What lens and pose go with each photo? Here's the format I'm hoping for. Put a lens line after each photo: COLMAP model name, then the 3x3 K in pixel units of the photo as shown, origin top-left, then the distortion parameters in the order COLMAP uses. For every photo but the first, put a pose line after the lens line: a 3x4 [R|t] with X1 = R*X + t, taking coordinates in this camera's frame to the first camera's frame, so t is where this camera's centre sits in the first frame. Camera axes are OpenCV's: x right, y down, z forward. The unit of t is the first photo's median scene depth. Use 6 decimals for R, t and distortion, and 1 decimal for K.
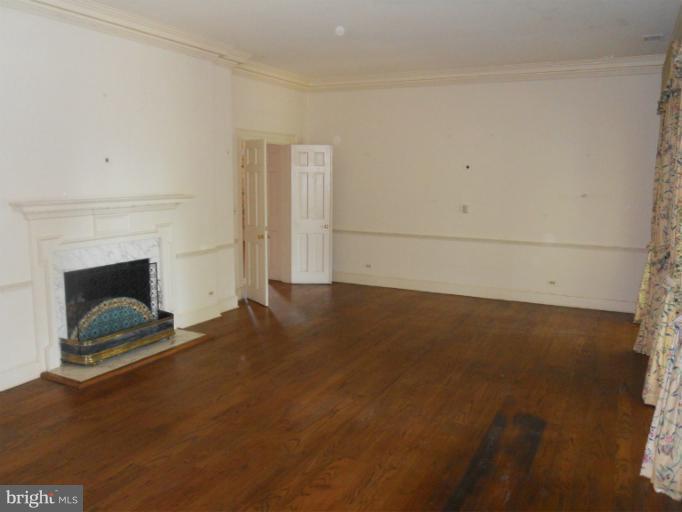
lens RADIAL K [[563.7, 0, 341.6], [0, 563.7, 256.4], [0, 0, 1]] dist [-0.039824, -0.001733]
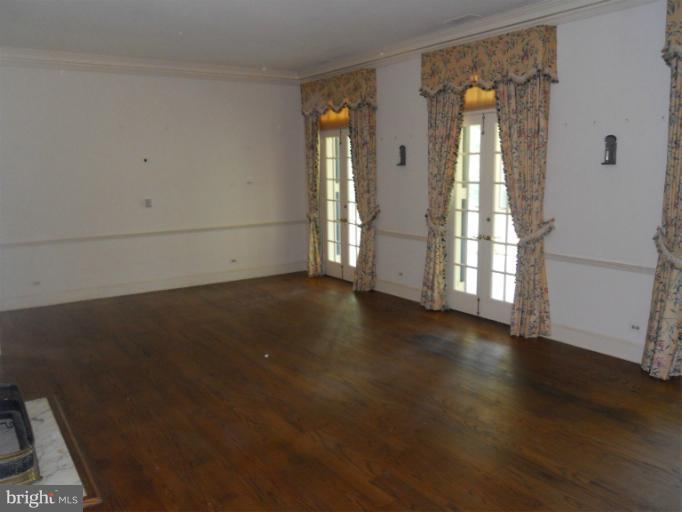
lens RADIAL K [[563.7, 0, 341.6], [0, 563.7, 256.4], [0, 0, 1]] dist [-0.039824, -0.001733]
pose [[0.481372, -0.155655, 0.862585, -0.771938], [0.146605, 0.984541, 0.095848, -0.060299], [-0.864169, 0.080320, 0.496750, 0.374512]]
